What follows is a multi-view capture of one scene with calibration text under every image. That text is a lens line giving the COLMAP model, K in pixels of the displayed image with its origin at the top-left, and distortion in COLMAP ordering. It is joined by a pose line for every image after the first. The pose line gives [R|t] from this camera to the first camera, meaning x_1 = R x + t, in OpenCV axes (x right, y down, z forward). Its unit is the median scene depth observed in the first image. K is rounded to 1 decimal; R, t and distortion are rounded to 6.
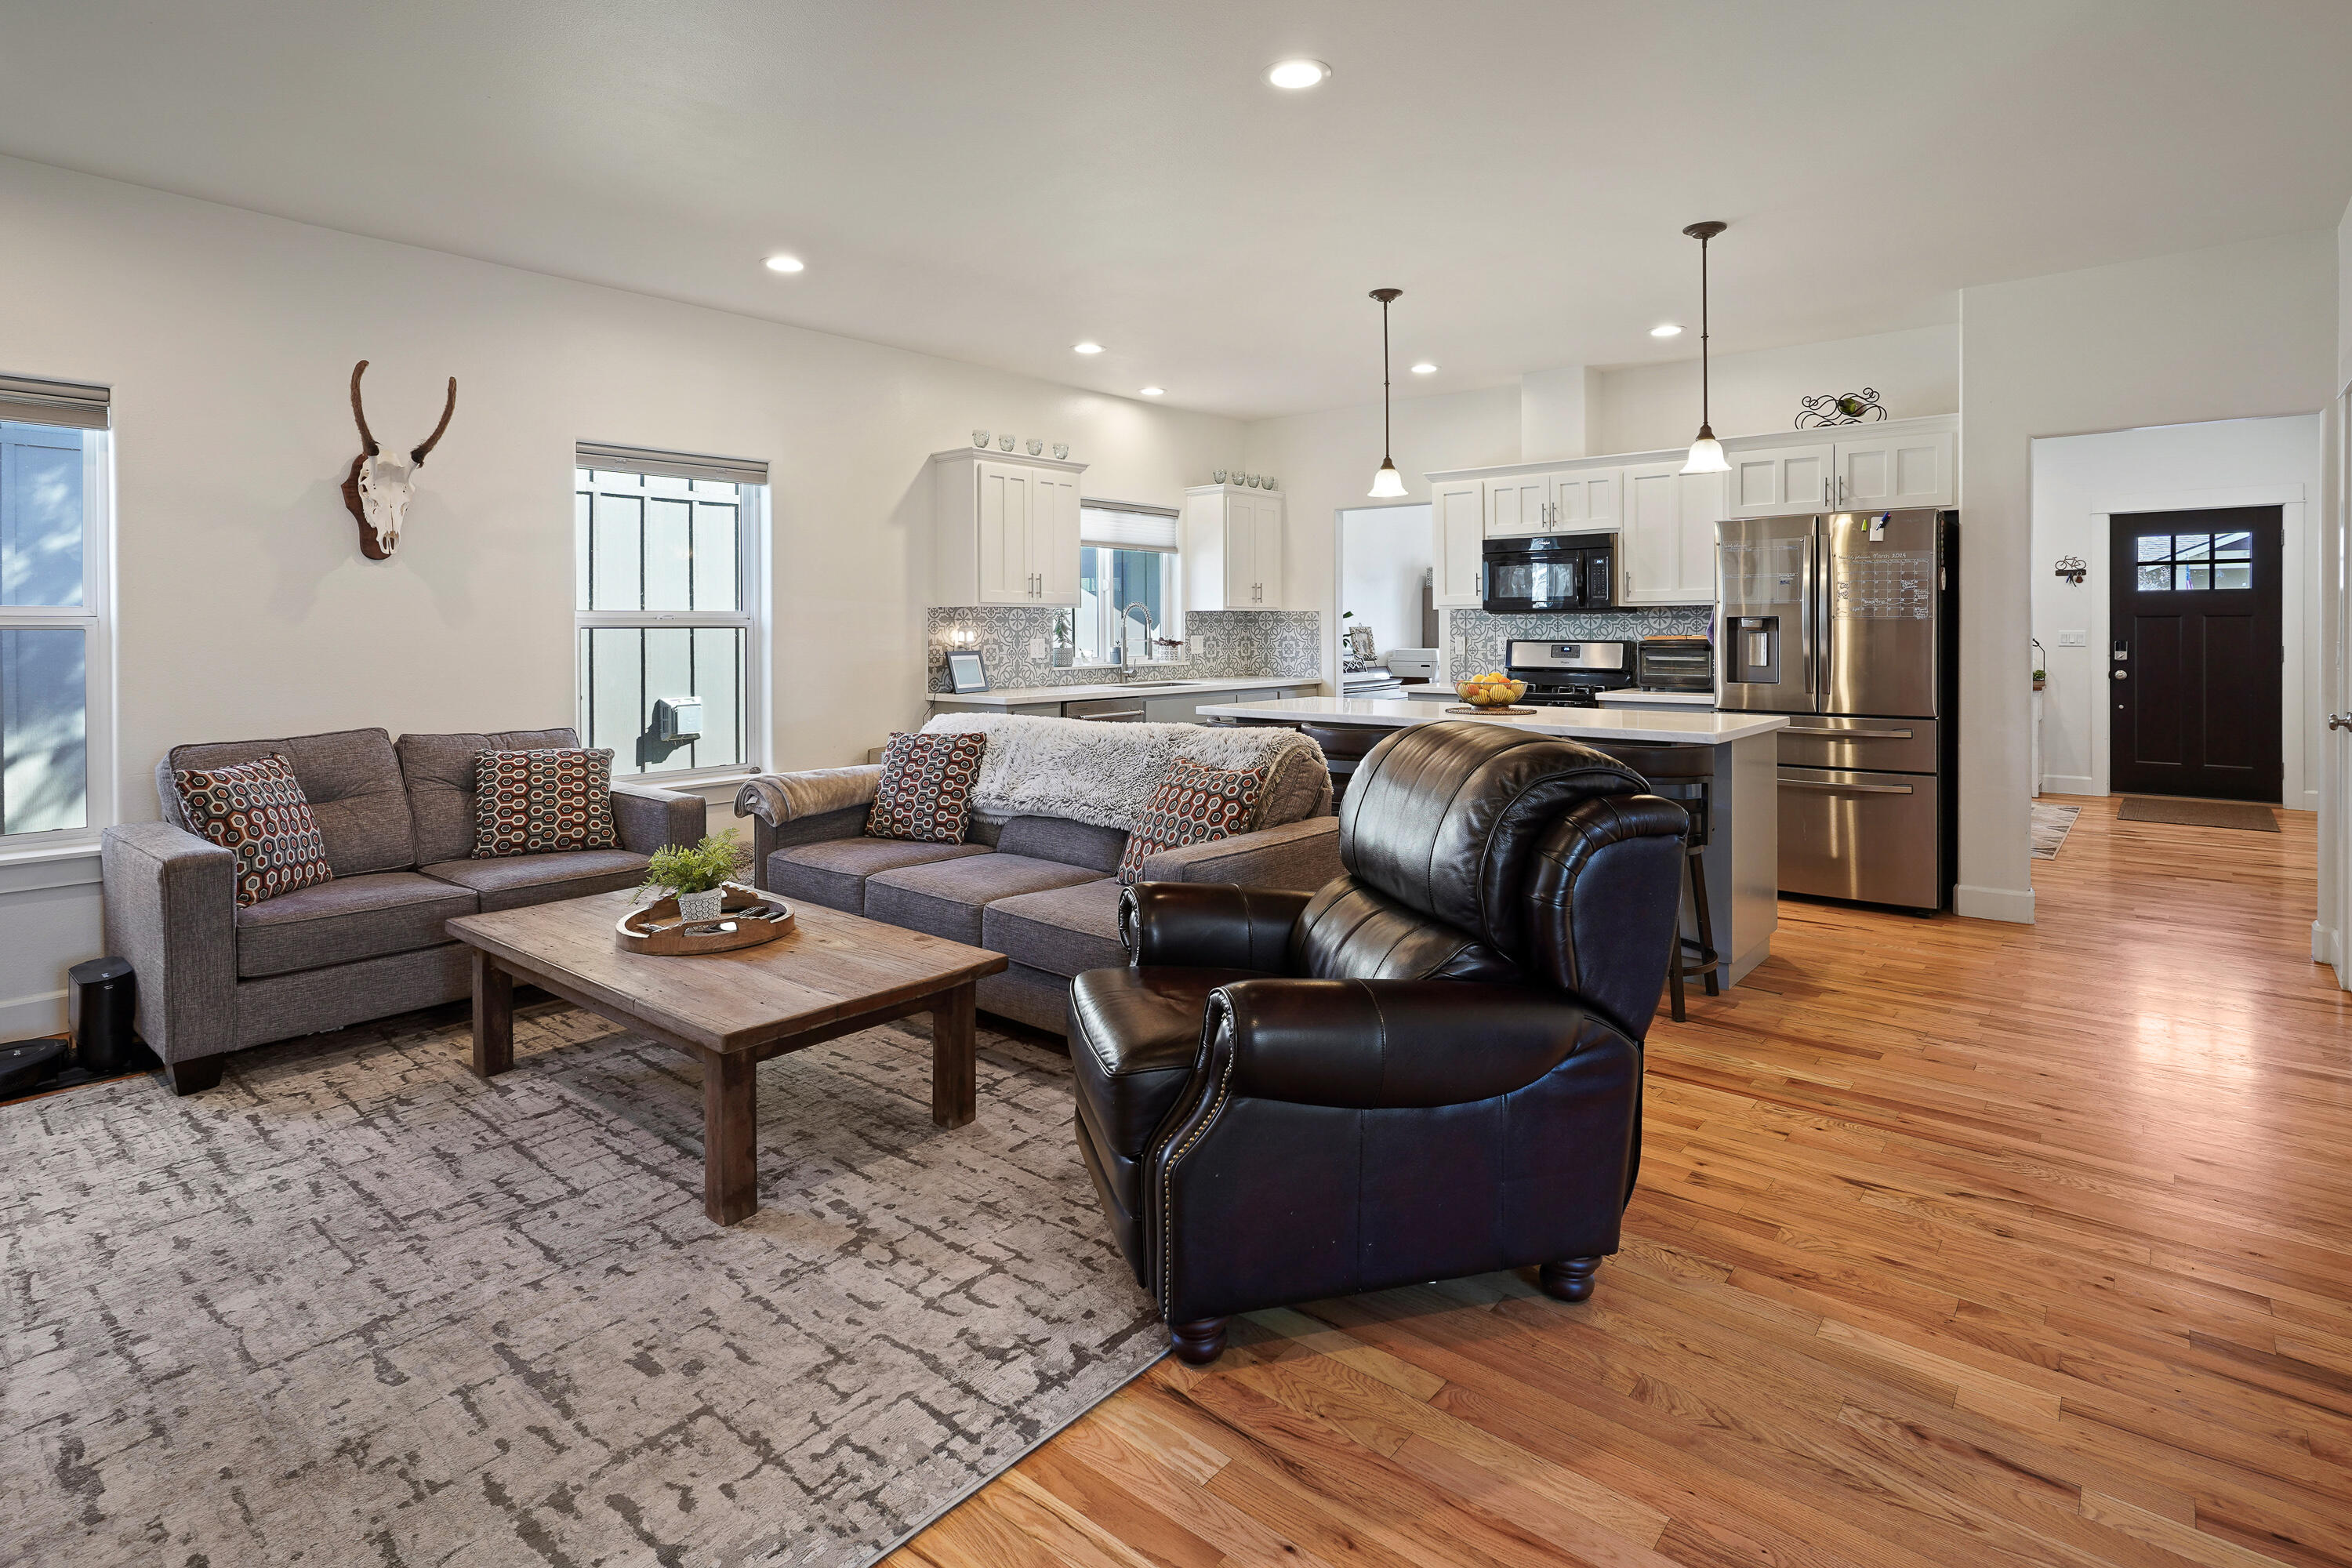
lens RADIAL K [[1191.1, 0, 1220.3], [0, 1191.1, 617.3], [0, 0, 1]] dist [-0.014069, 0.007143]
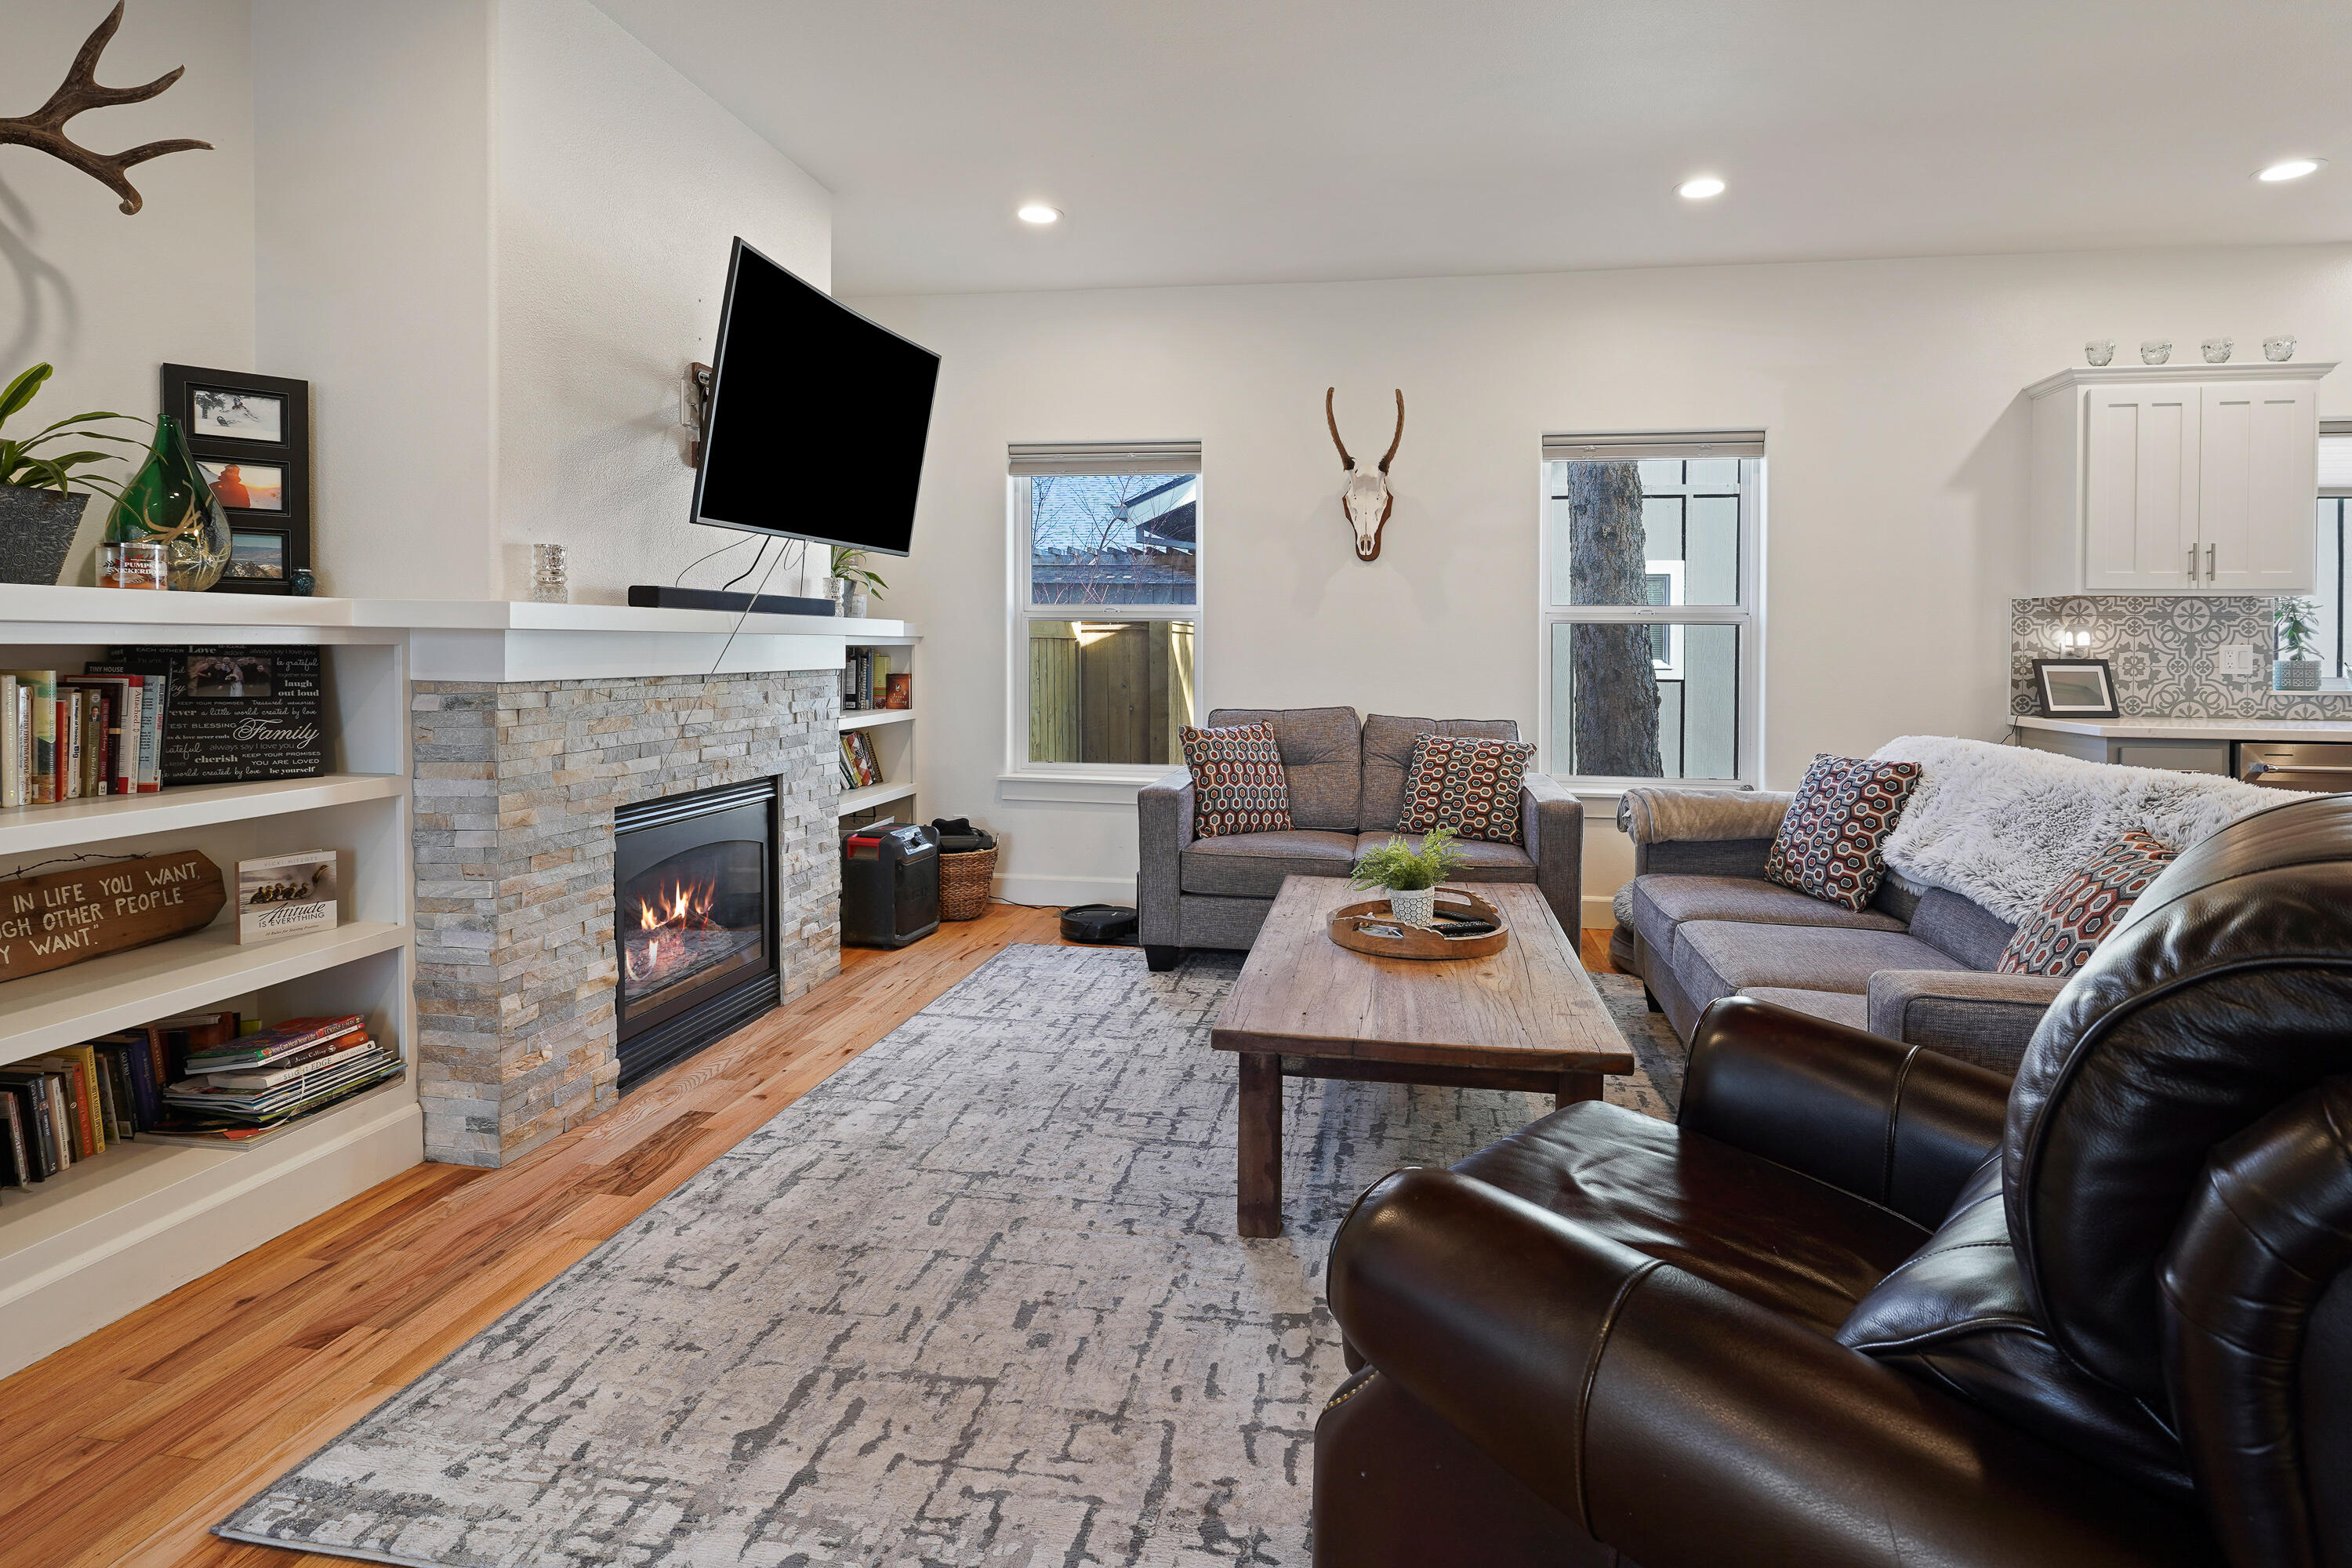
lens RADIAL K [[1191.1, 0, 1197.6], [0, 1191.1, 660.7], [0, 0, 1]] dist [-0.014069, 0.007143]
pose [[0.490686, 0.020659, -0.871091, 0.364853], [-0.003658, 0.999759, 0.021649, 0.039976], [0.871329, -0.007436, 0.490644, 0.504227]]
